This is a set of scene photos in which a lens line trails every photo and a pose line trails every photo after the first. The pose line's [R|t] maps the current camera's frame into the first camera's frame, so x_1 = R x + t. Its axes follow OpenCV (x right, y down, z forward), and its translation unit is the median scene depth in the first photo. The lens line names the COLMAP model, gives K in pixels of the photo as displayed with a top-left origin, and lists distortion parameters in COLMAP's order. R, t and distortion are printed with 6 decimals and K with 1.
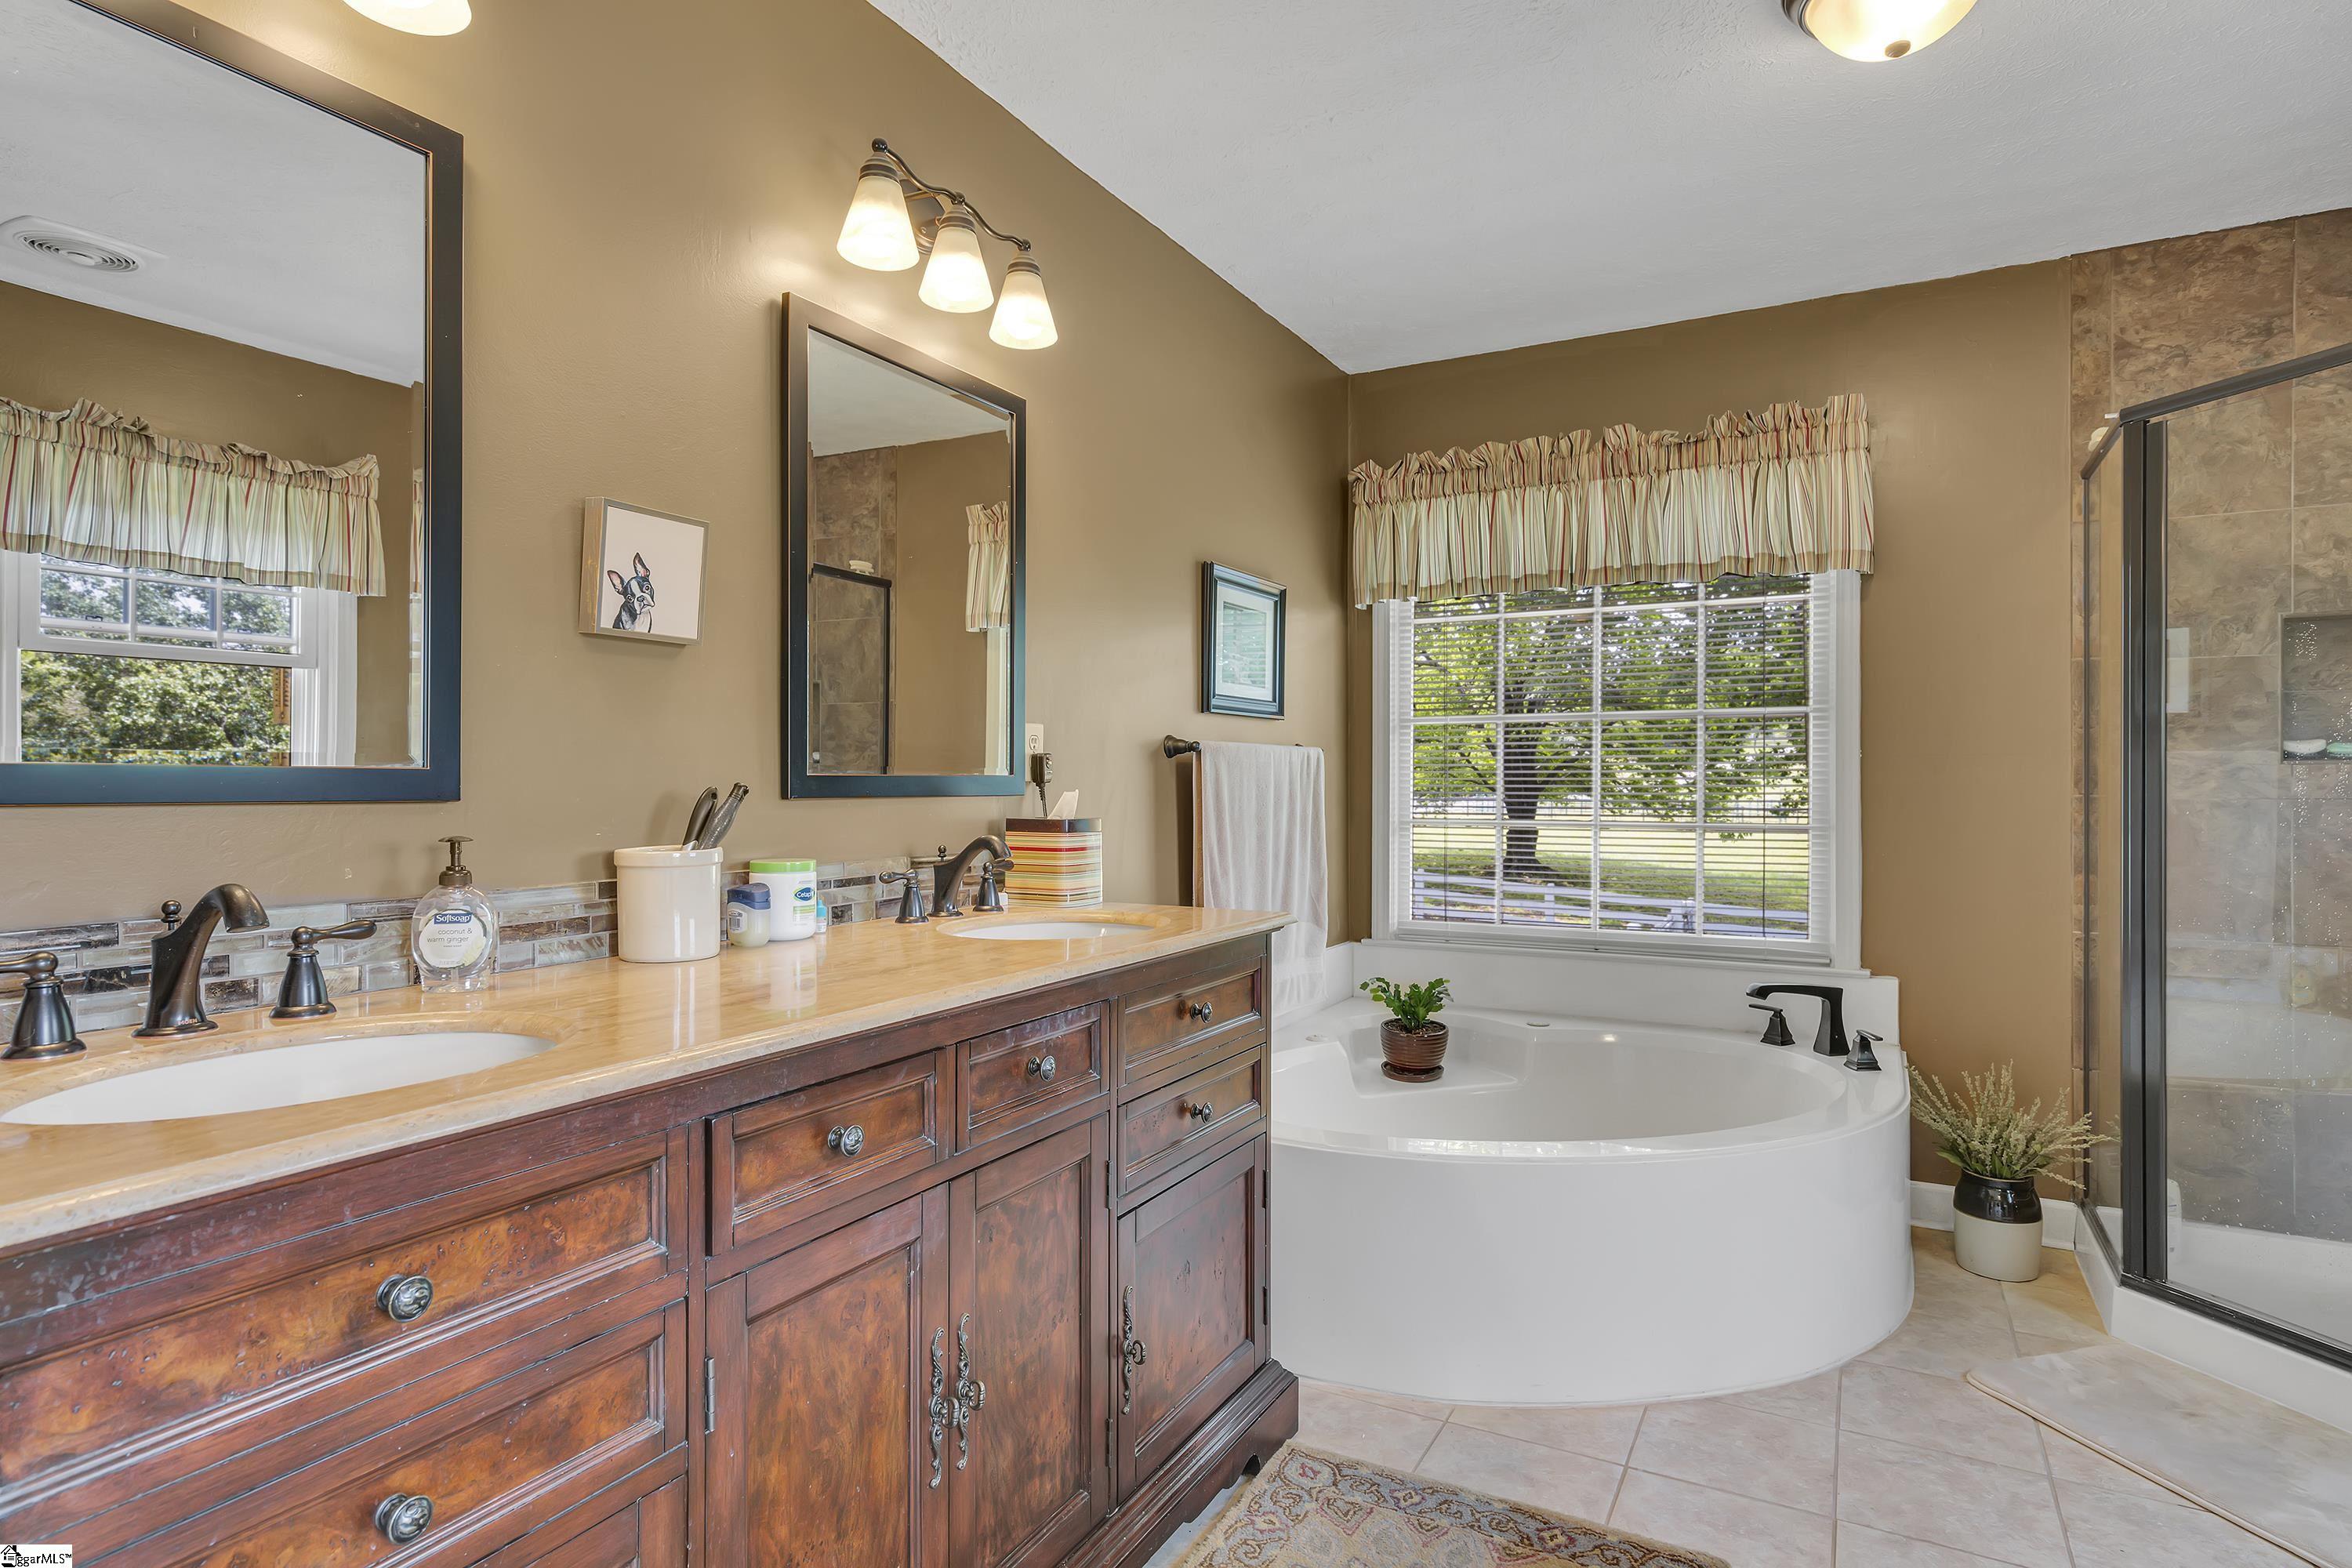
lens RADIAL K [[1256.3, 0, 1176.1], [0, 1256.3, 786.5], [0, 0, 1]] dist [0.002951, 0.000536]
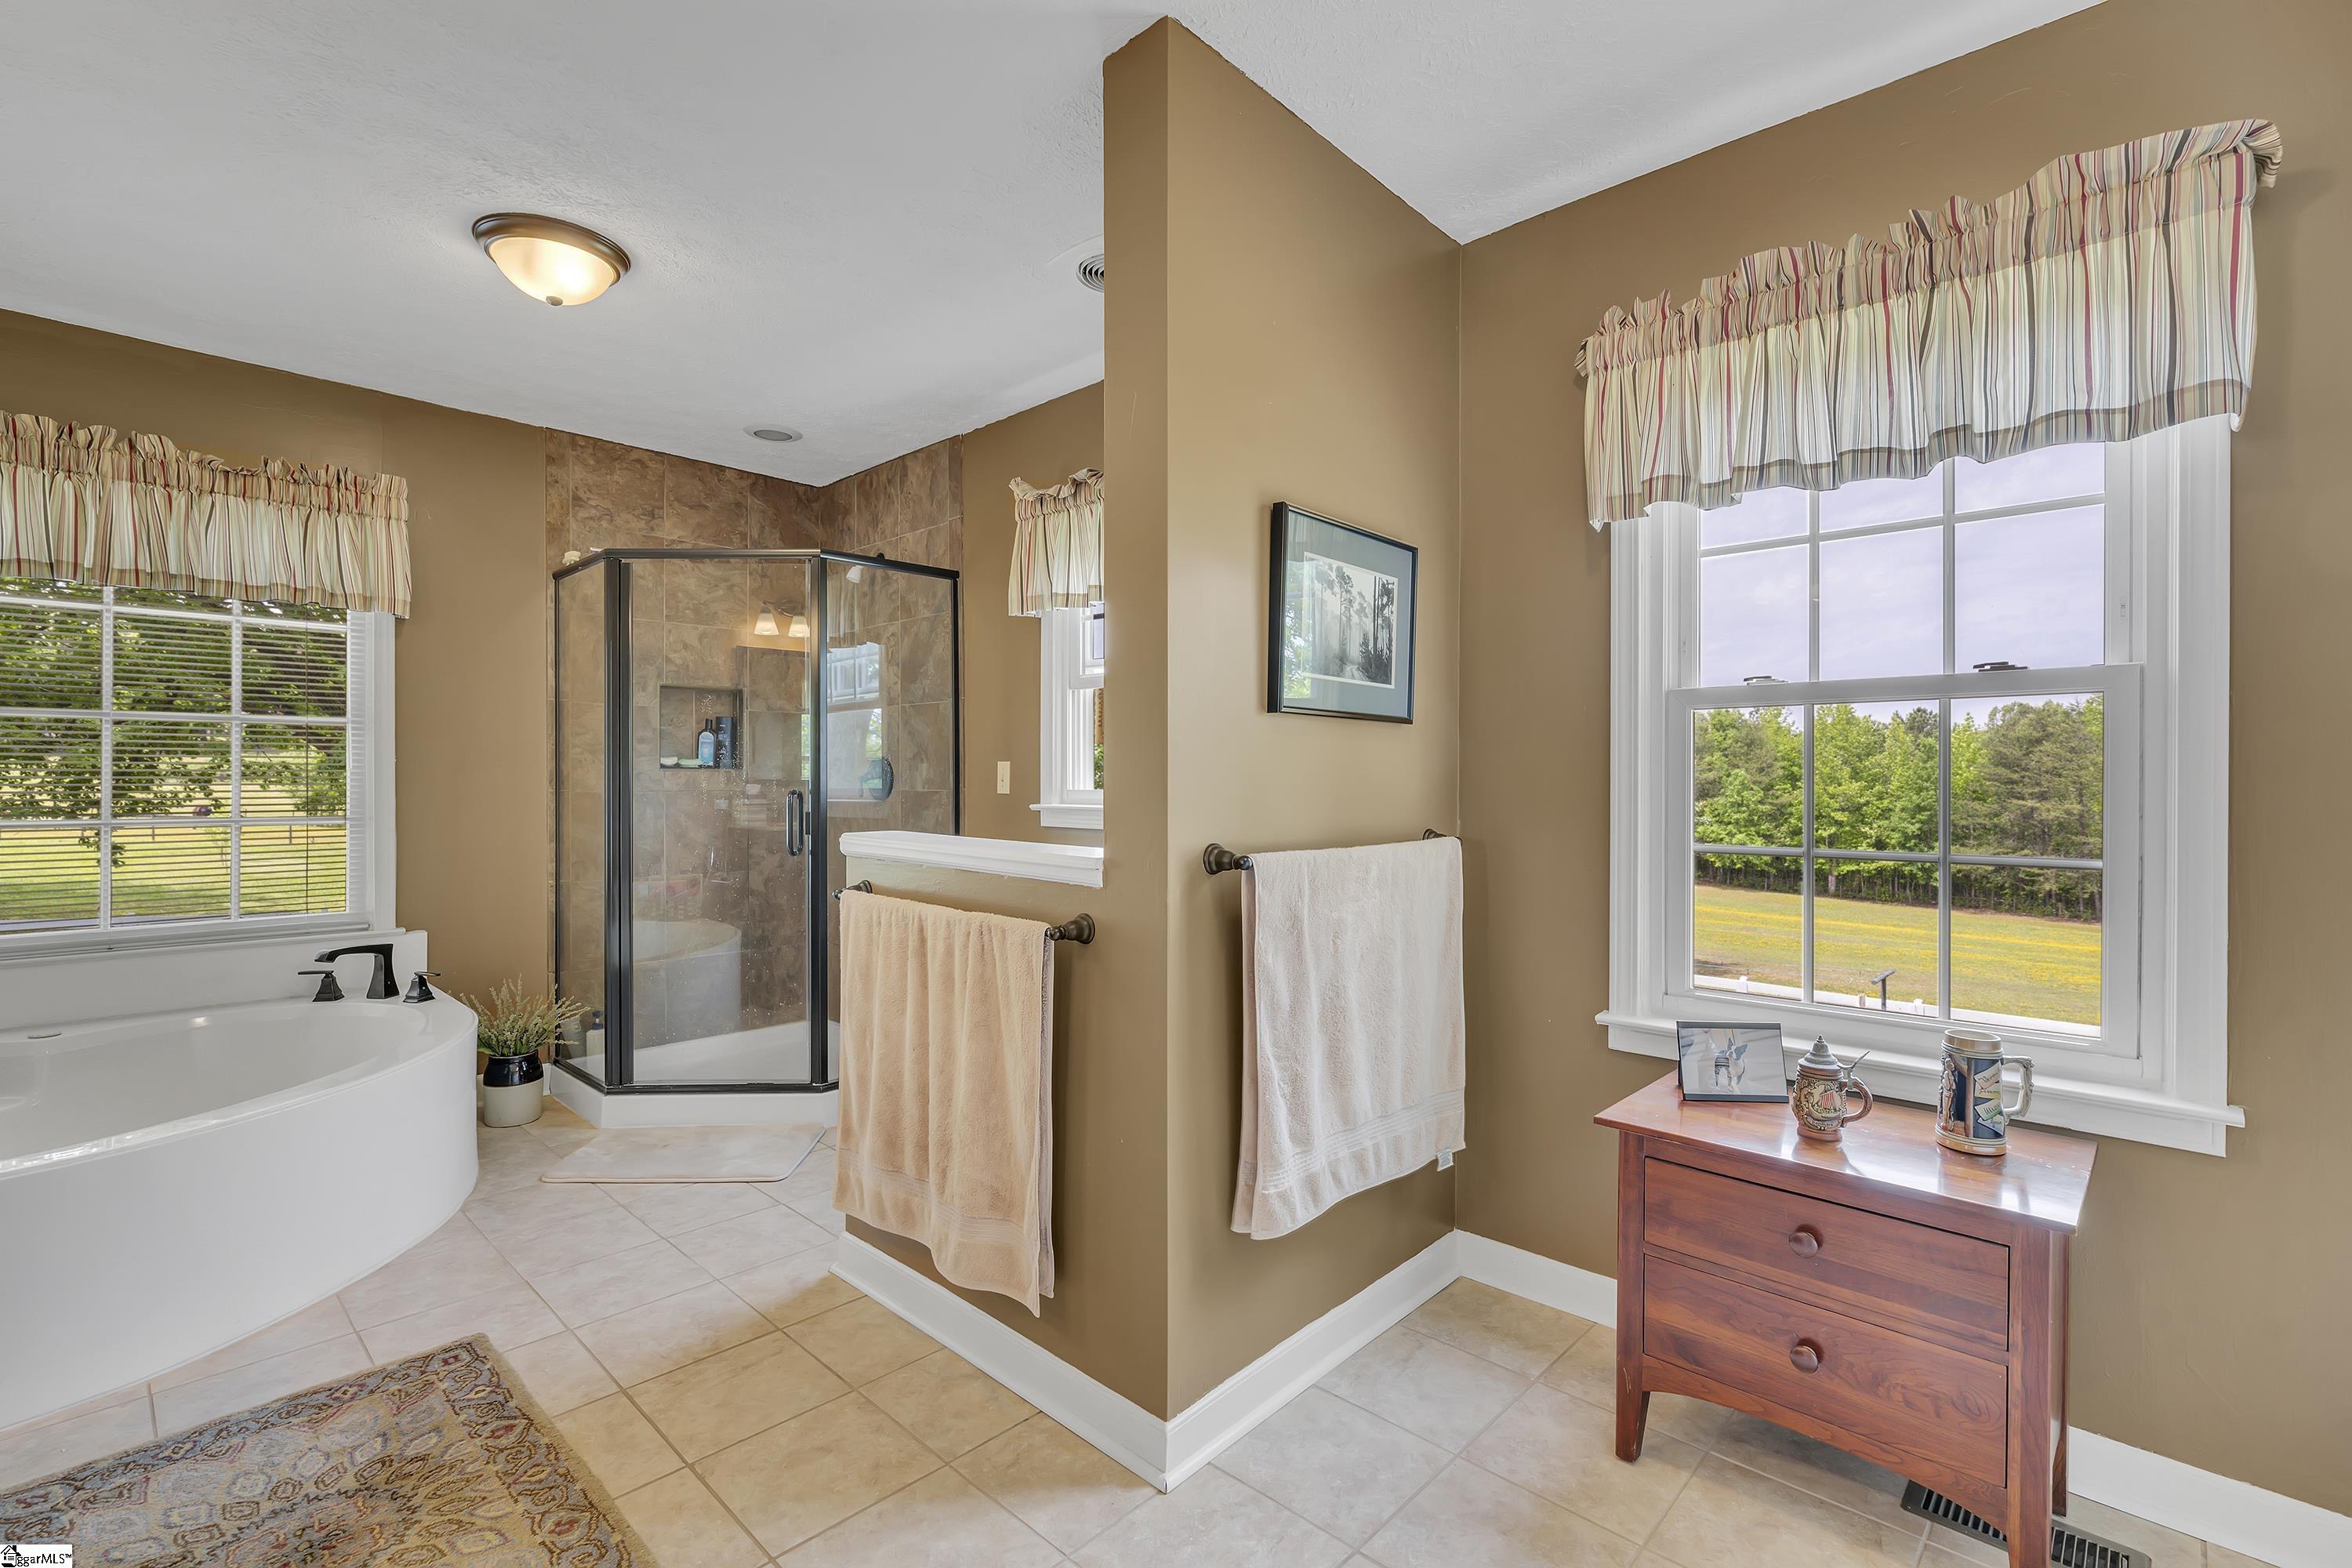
lens RADIAL K [[1037.4, 0, 1176.0], [0, 1037.4, 784.0], [0, 0, 1]] dist [-0.000346, 0.000069]
pose [[0.250116, -0.001605, 0.968215, -0.306083], [0.002269, 0.999997, 0.001071, 0.000279], [-0.968213, 0.001929, 0.250119, -0.028774]]
